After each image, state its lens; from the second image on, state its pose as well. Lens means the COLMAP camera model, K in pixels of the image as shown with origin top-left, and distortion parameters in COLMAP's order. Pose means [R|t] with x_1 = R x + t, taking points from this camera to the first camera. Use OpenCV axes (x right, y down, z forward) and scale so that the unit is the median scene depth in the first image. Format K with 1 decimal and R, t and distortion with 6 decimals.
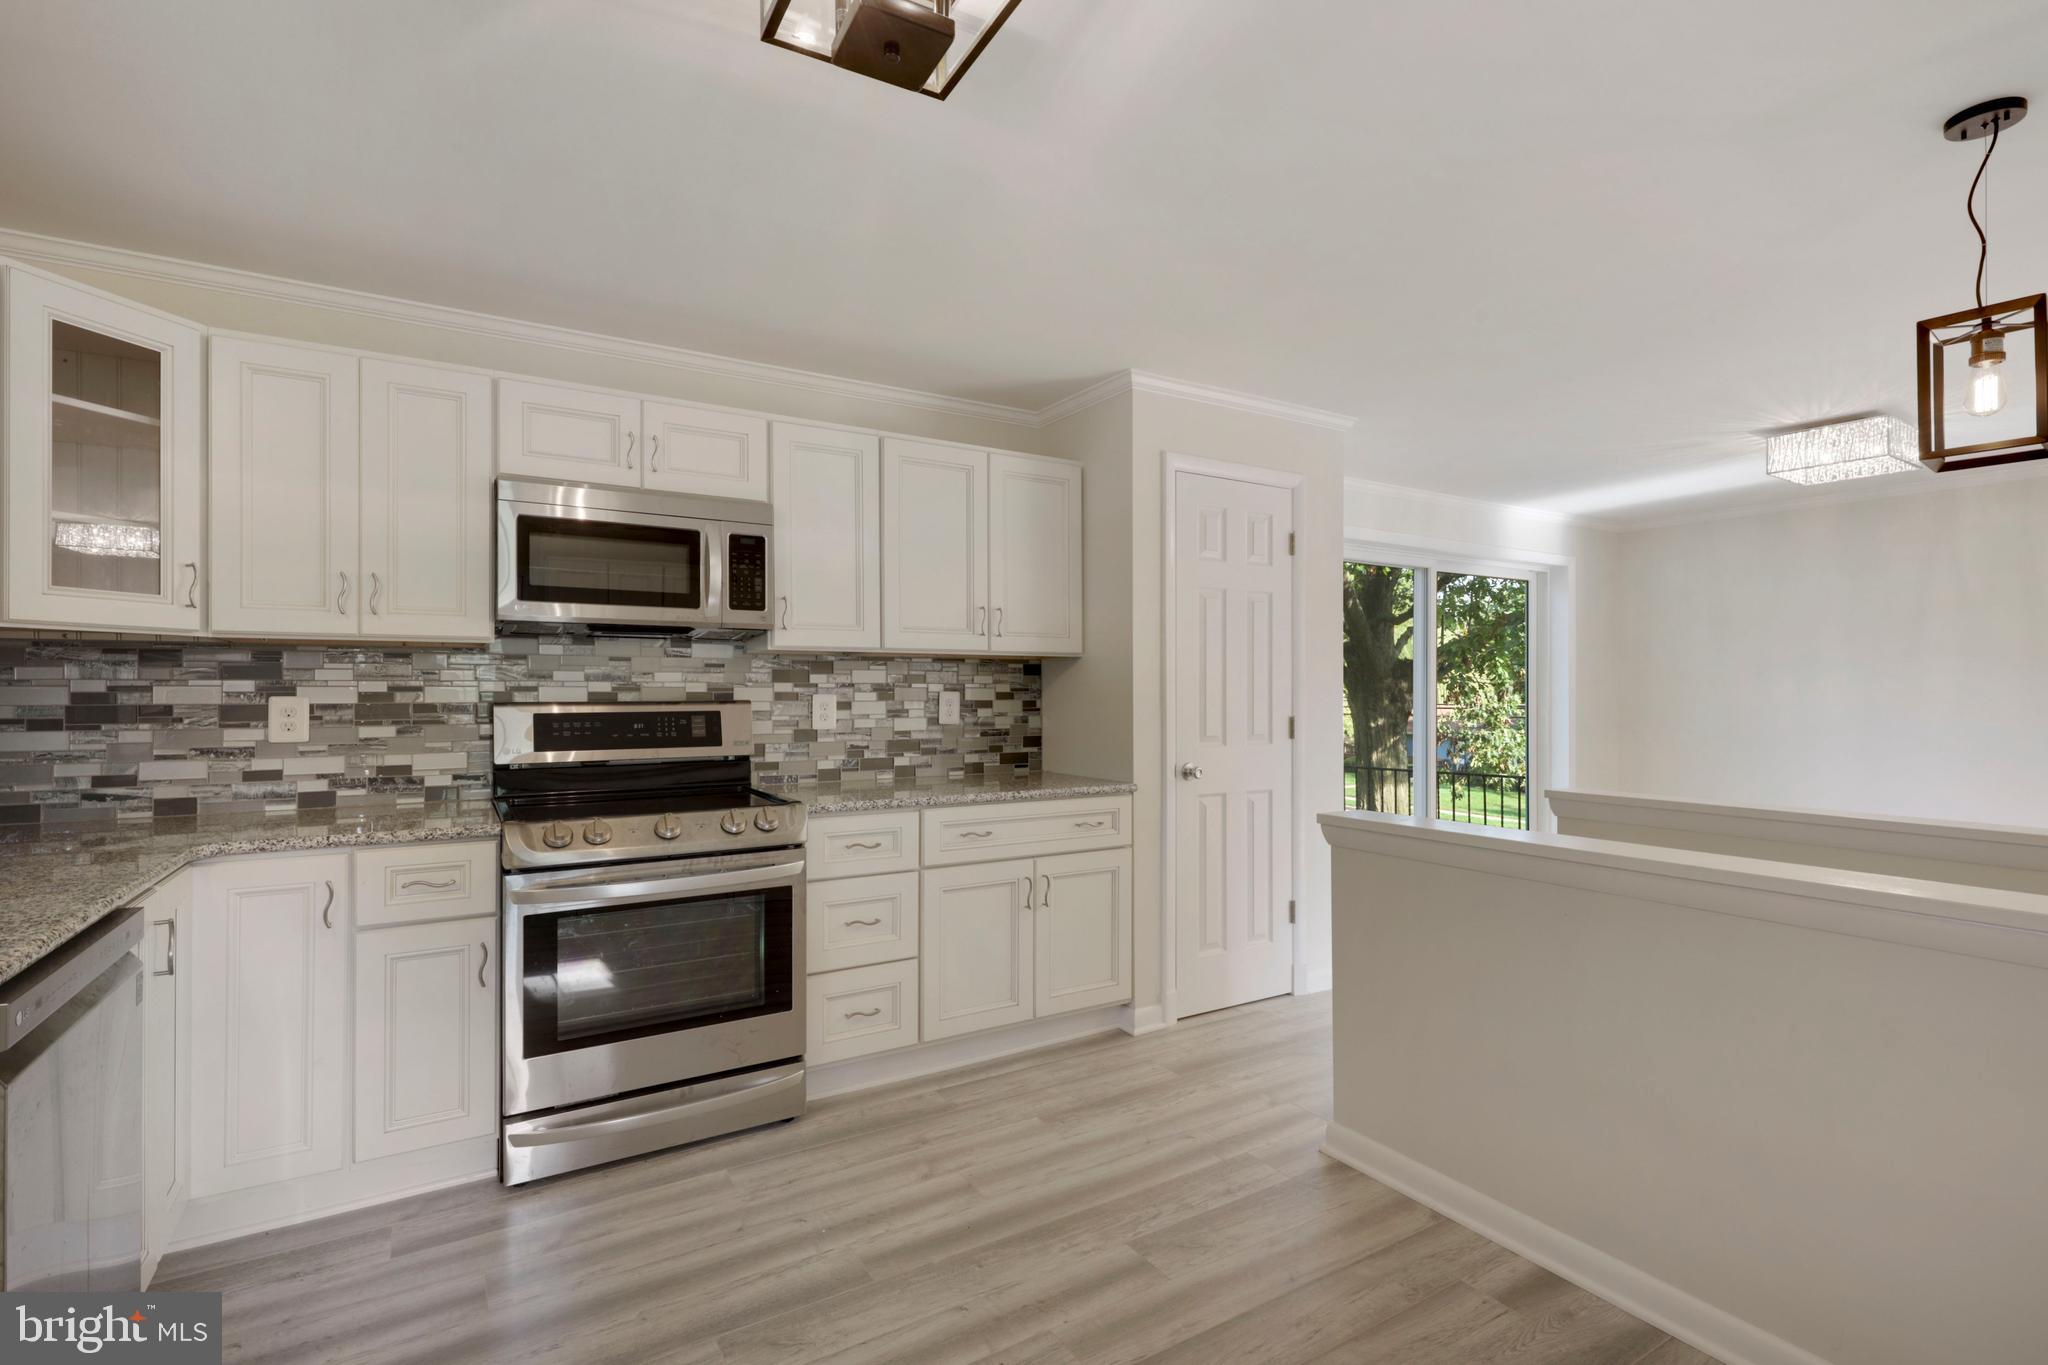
lens RADIAL K [[943.2, 0, 1052.2], [0, 943.2, 682.7], [0, 0, 1]] dist [-0.000730, 0.002978]
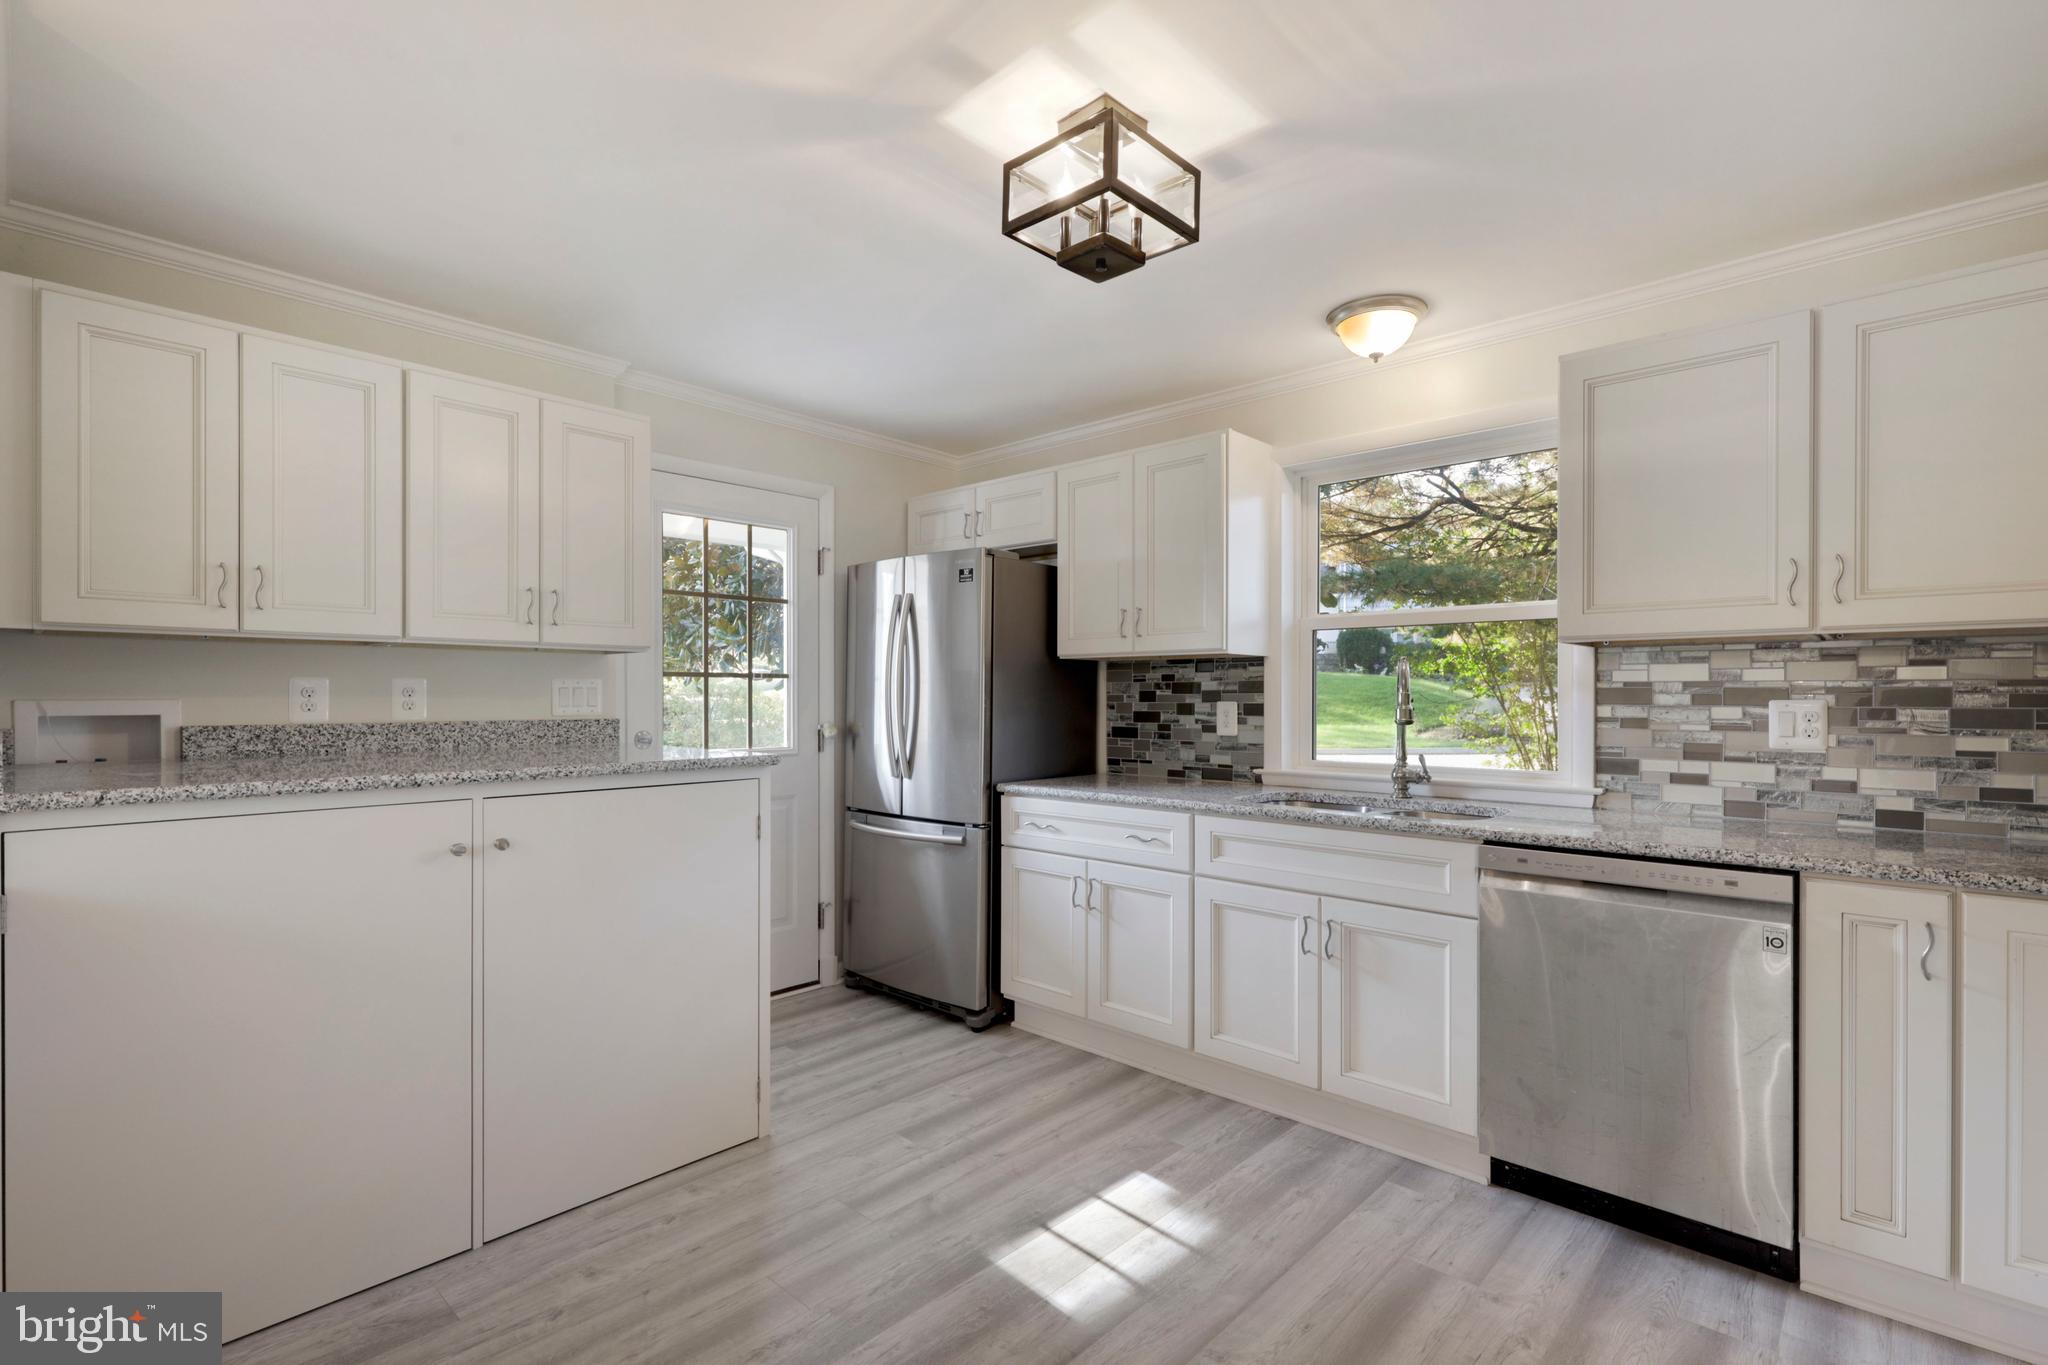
lens RADIAL K [[943.2, 0, 1048.8], [0, 943.2, 697.5], [0, 0, 1]] dist [-0.000730, 0.002978]
pose [[-0.962618, -0.000487, -0.270863, 0.130433], [0.000877, 0.999988, -0.004913, 0.011835], [0.270862, -0.004967, -0.962605, 1.041829]]
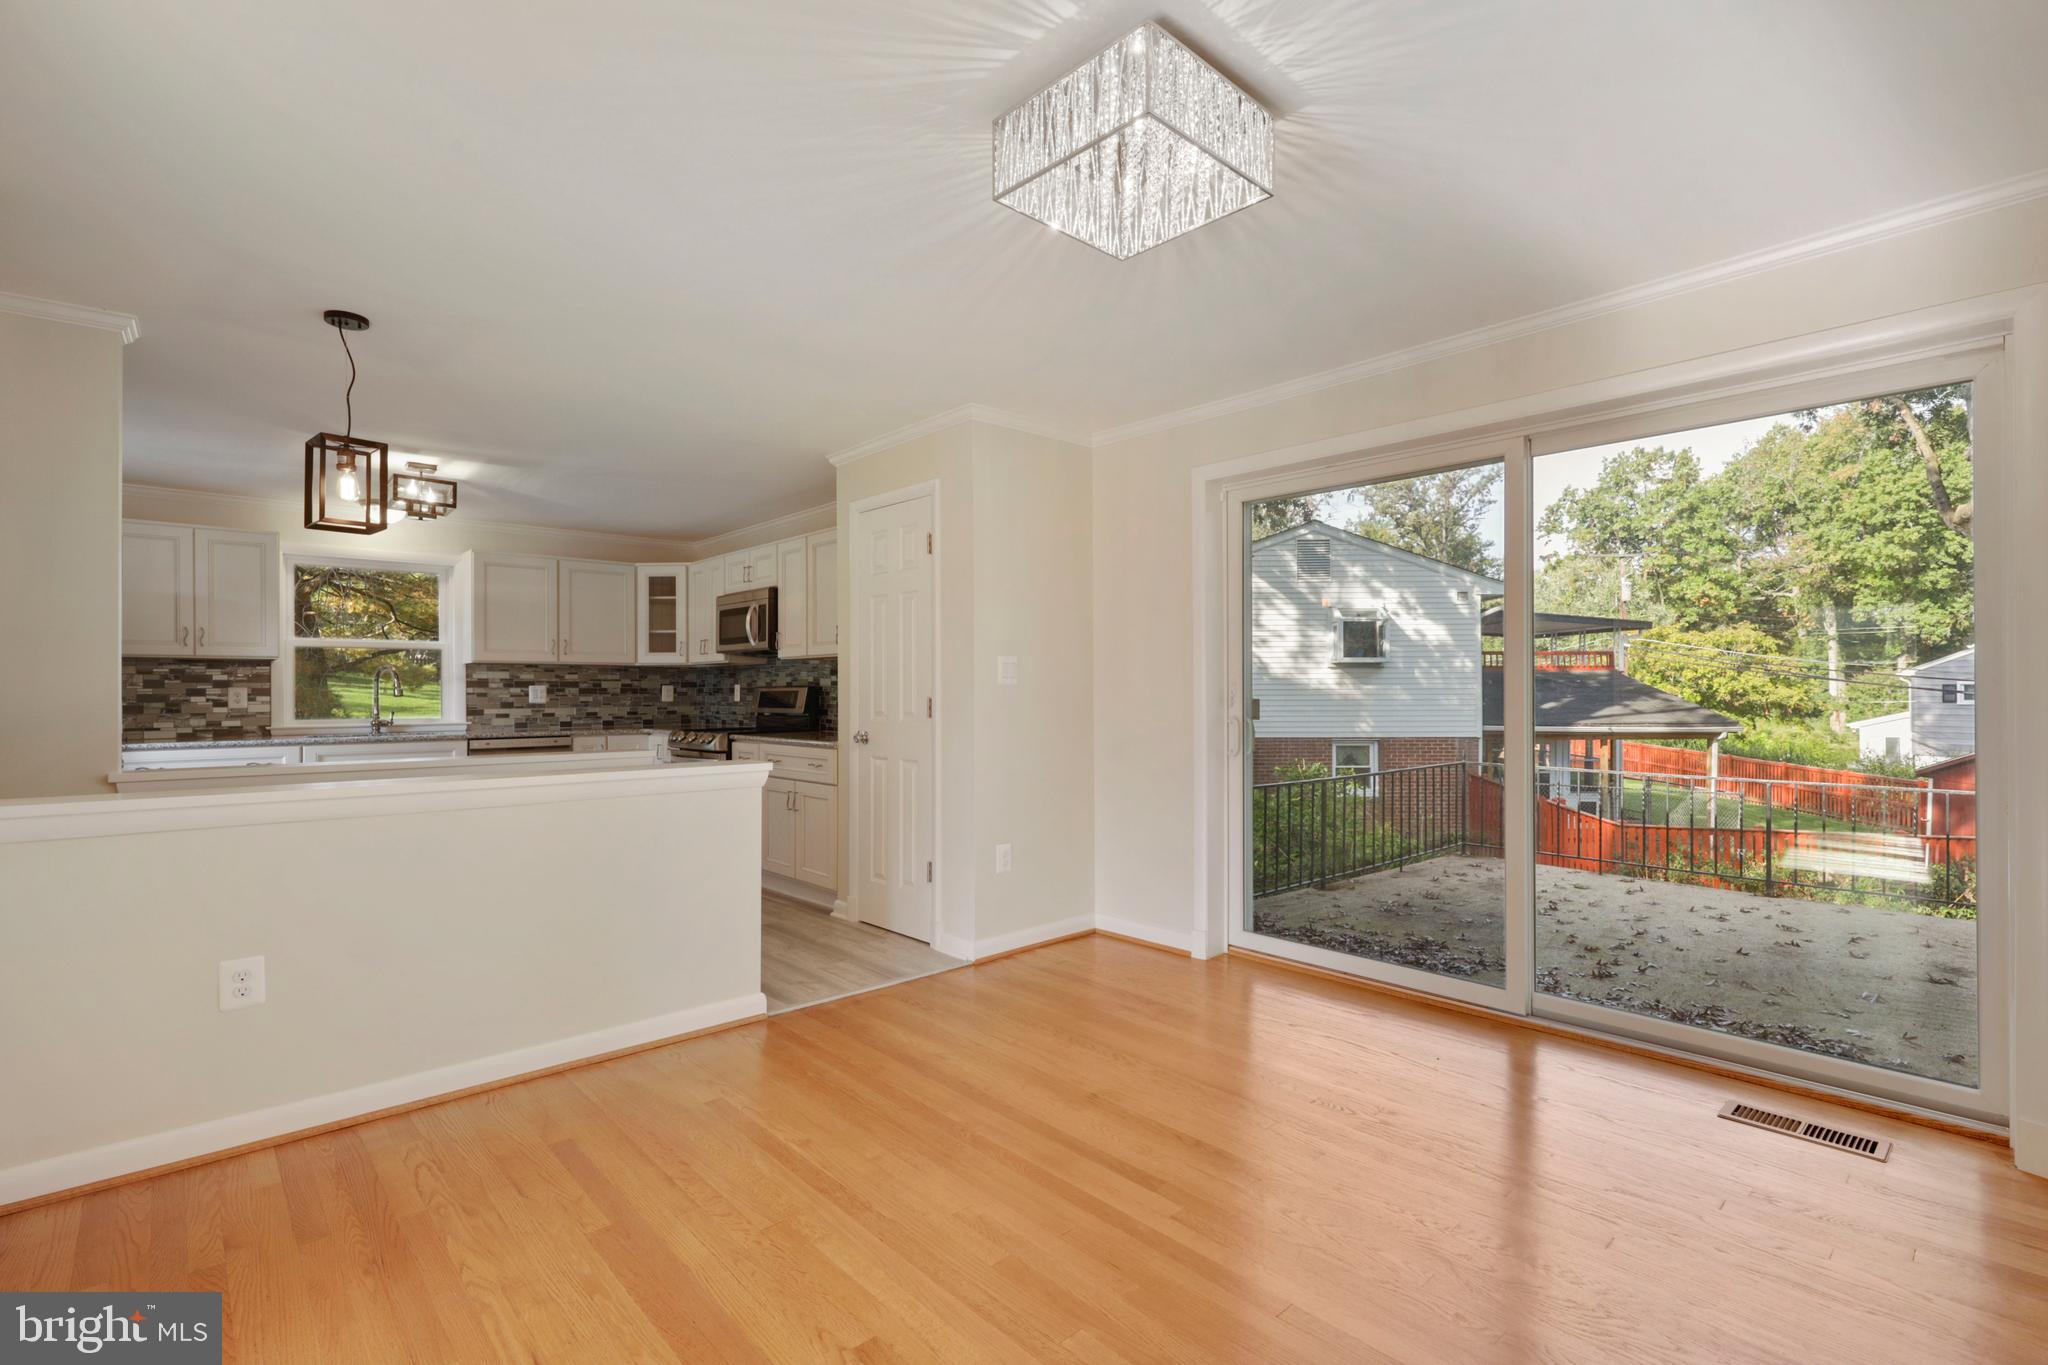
lens RADIAL K [[943.2, 0, 1032.6], [0, 943.2, 686.6], [0, 0, 1]] dist [-0.000730, 0.002978]
pose [[0.181816, -0.005335, -0.983318, 1.821441], [0.011918, 0.999924, -0.003221, 0.035981], [0.983260, -0.011134, 0.181866, 1.211242]]
